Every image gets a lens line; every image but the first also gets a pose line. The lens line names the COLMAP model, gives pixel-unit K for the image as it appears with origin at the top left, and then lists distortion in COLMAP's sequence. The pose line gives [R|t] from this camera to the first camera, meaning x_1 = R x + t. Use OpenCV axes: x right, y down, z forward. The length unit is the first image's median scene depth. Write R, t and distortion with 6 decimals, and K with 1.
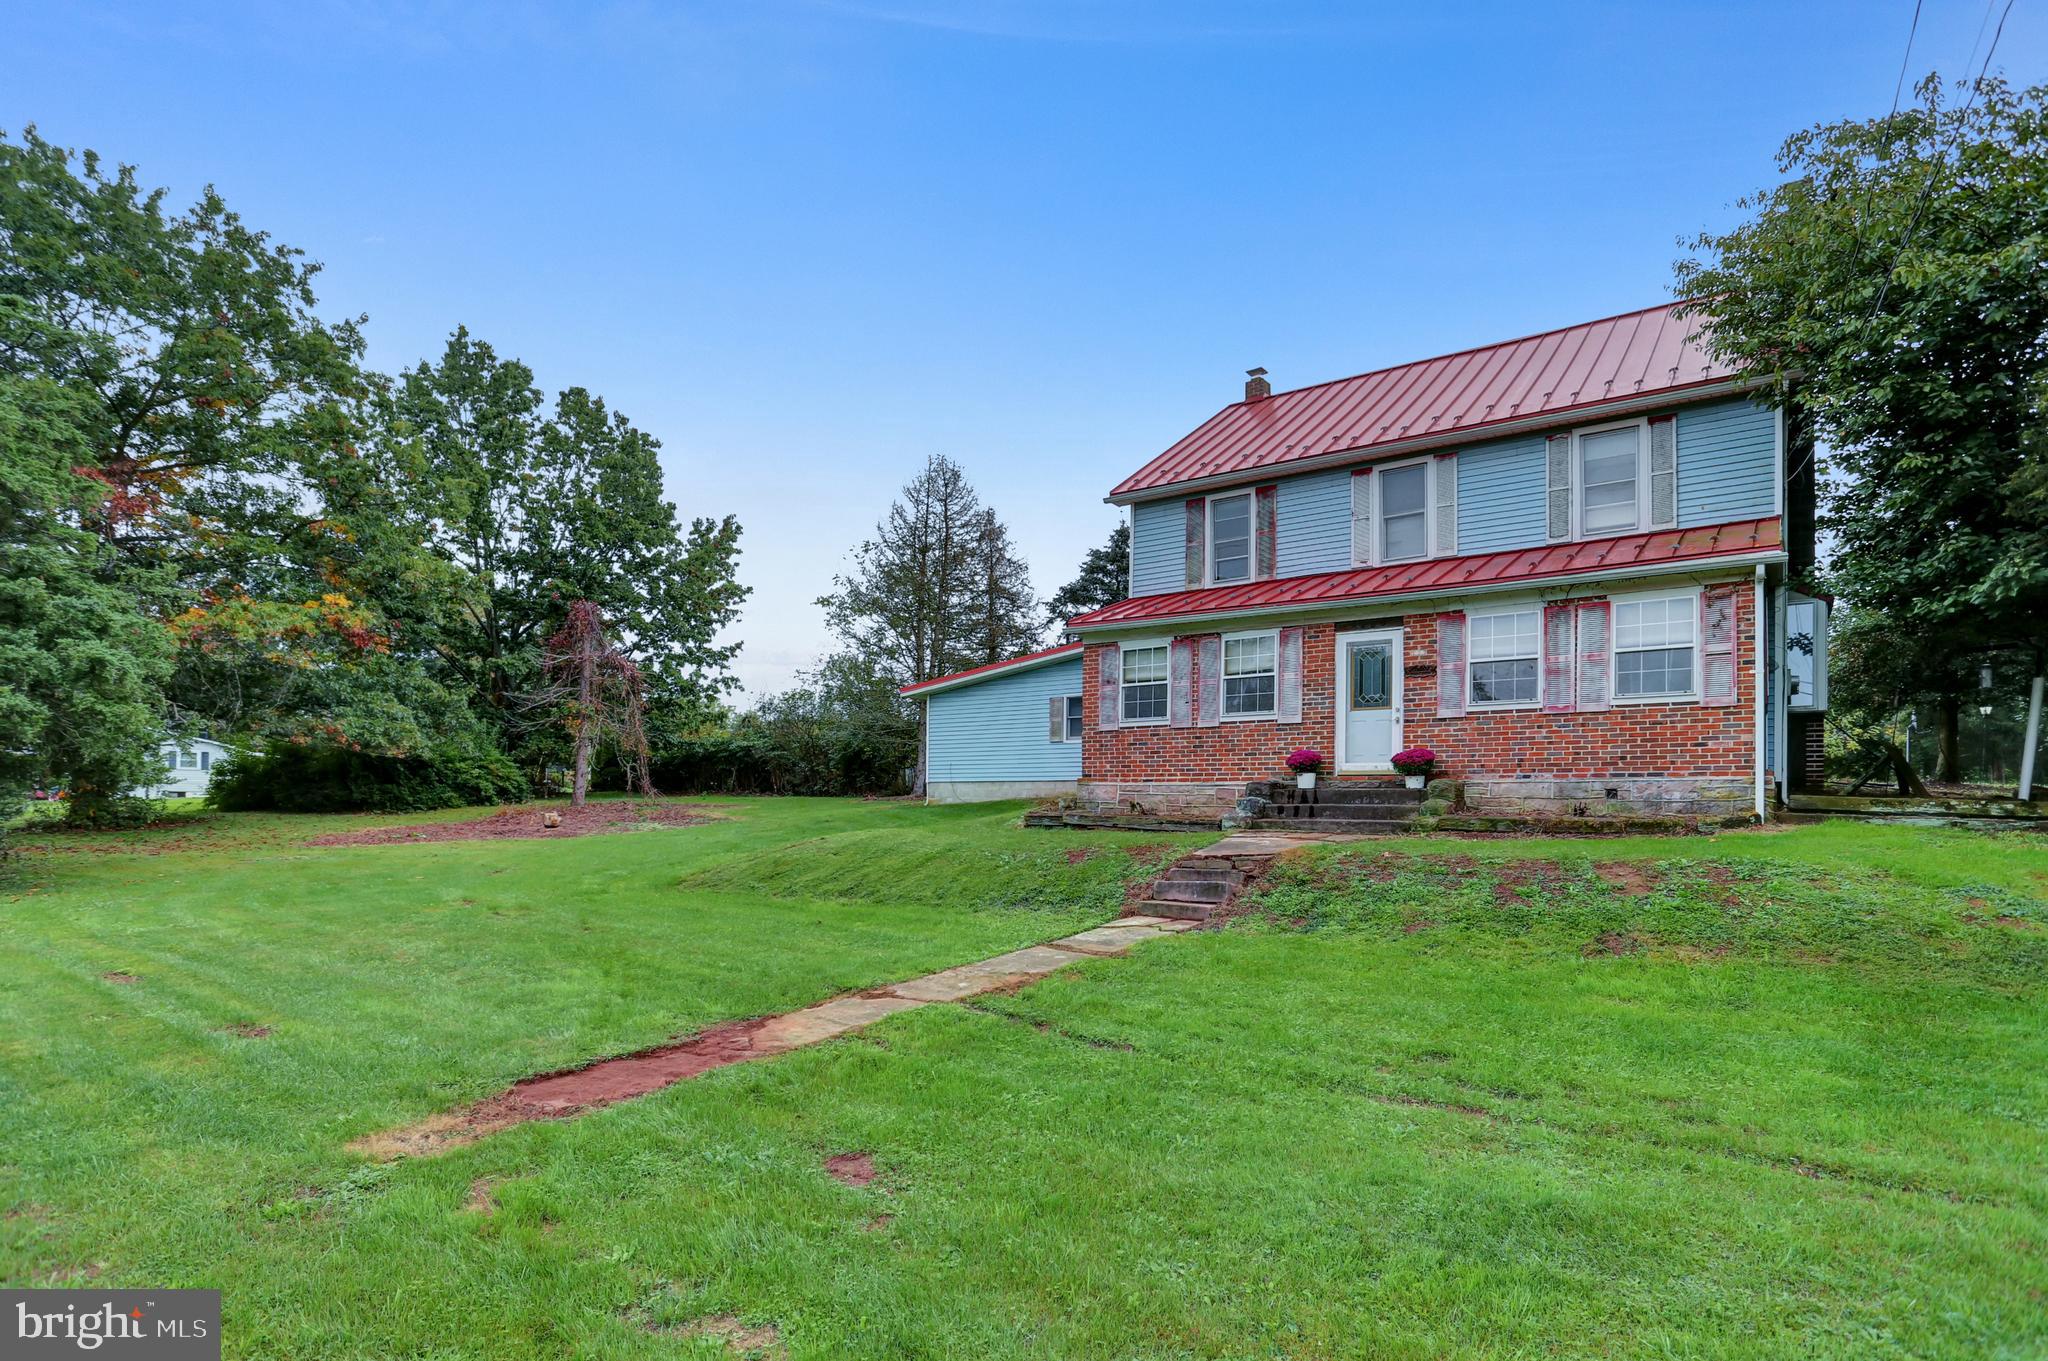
lens RADIAL K [[1025.1, 0, 1080.3], [0, 1025.1, 752.7], [0, 0, 1]] dist [-0.049321, 0.014111]
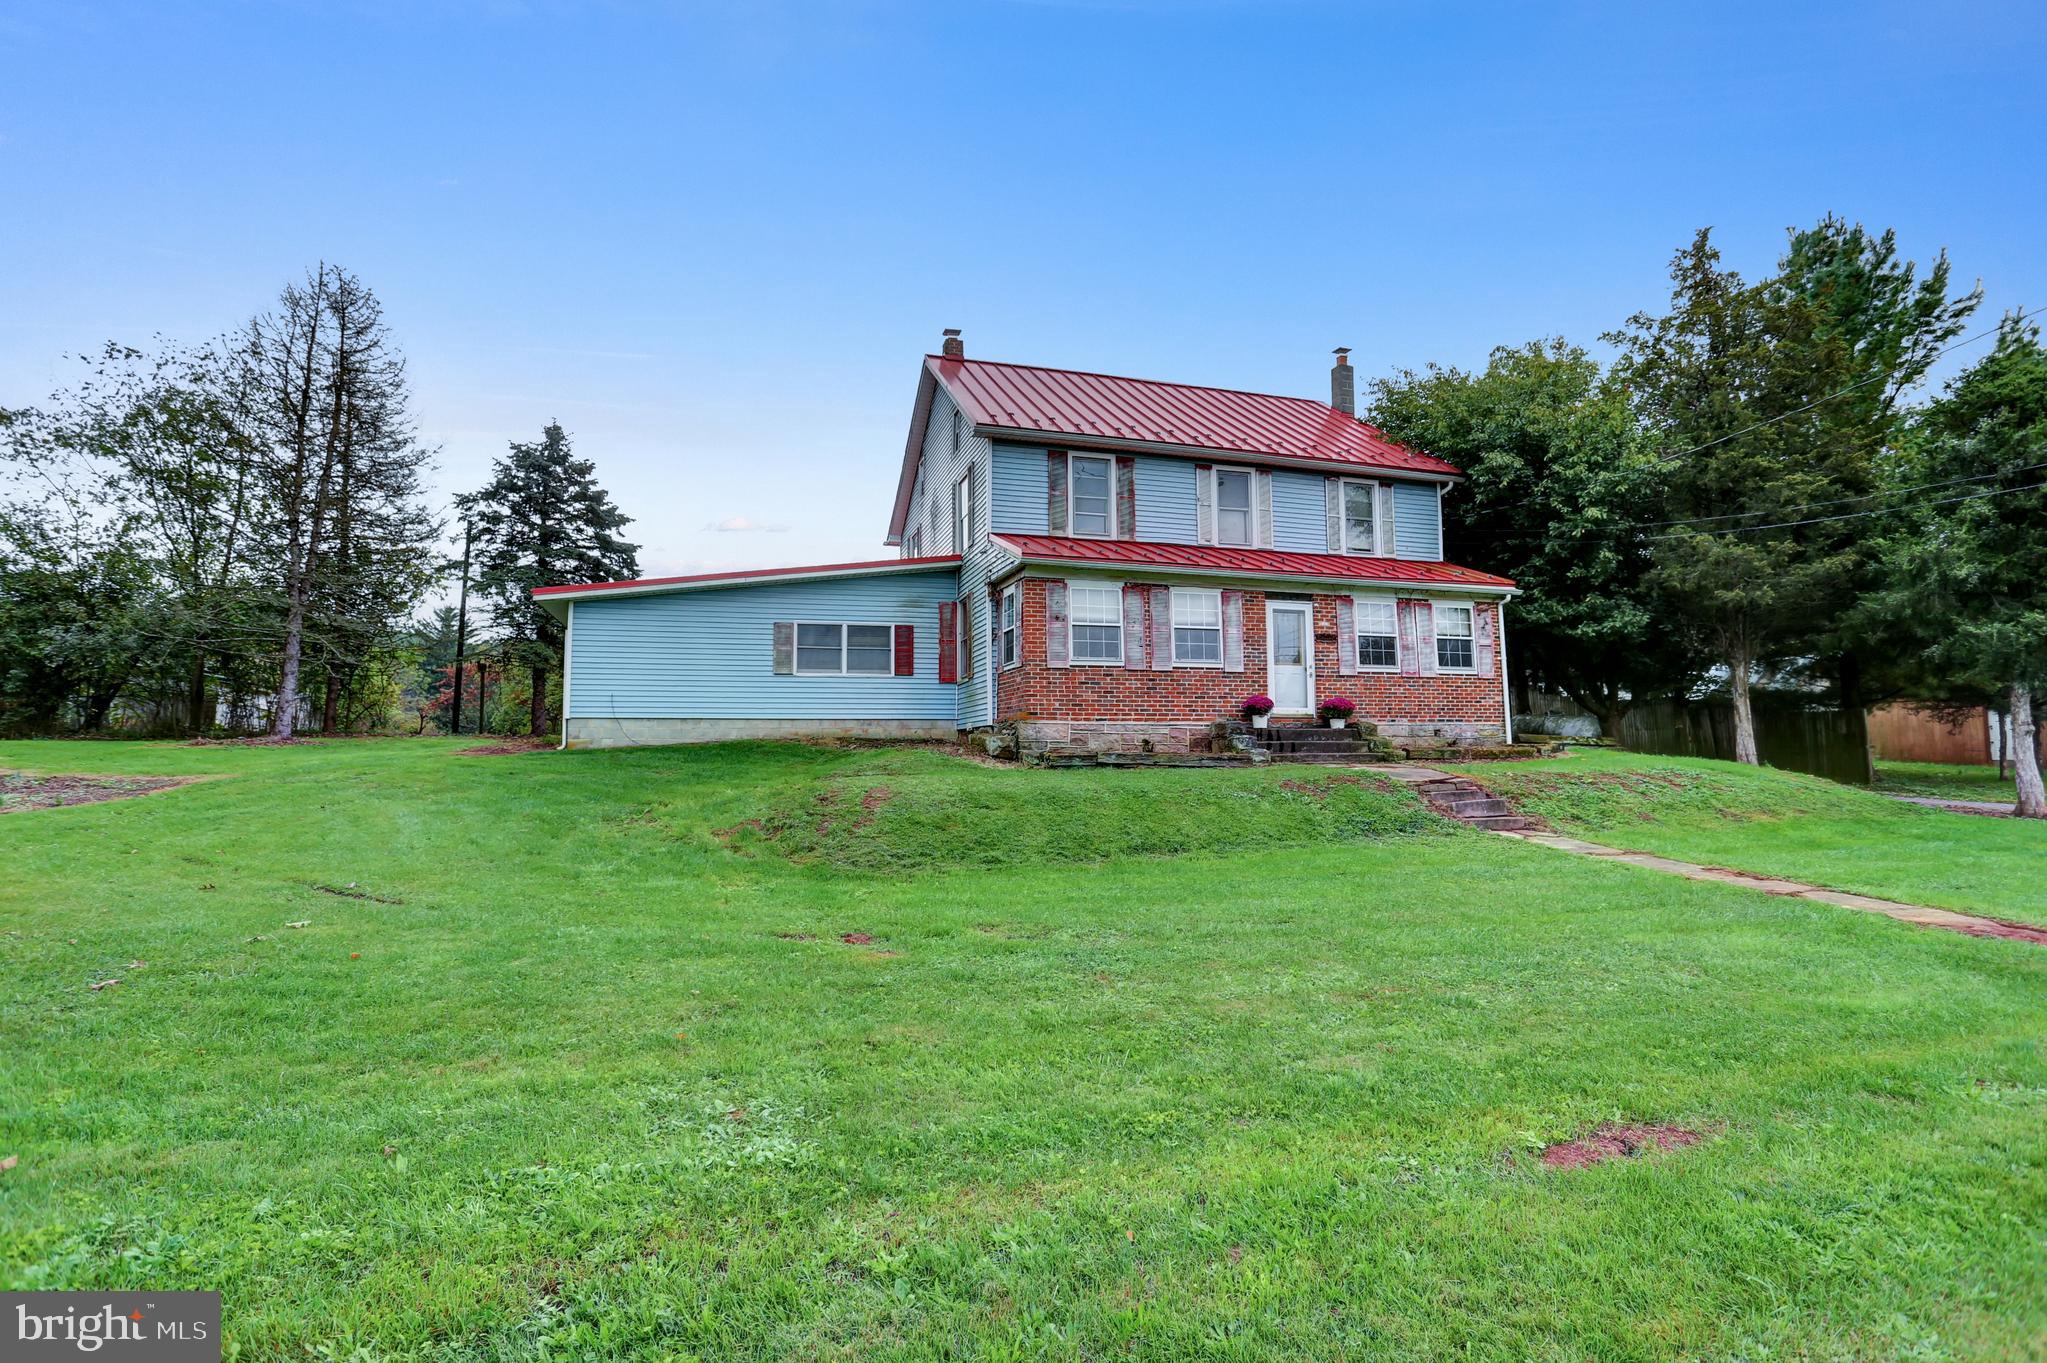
lens RADIAL K [[958.1, 0, 990.9], [0, 958.1, 652.2], [0, 0, 1]] dist [-0.029787, 0.000100]
pose [[0.606732, 0.071544, 0.791681, -0.716945], [-0.029119, 0.997273, -0.067807, 0.026679], [-0.794373, 0.018087, 0.607161, 0.484275]]
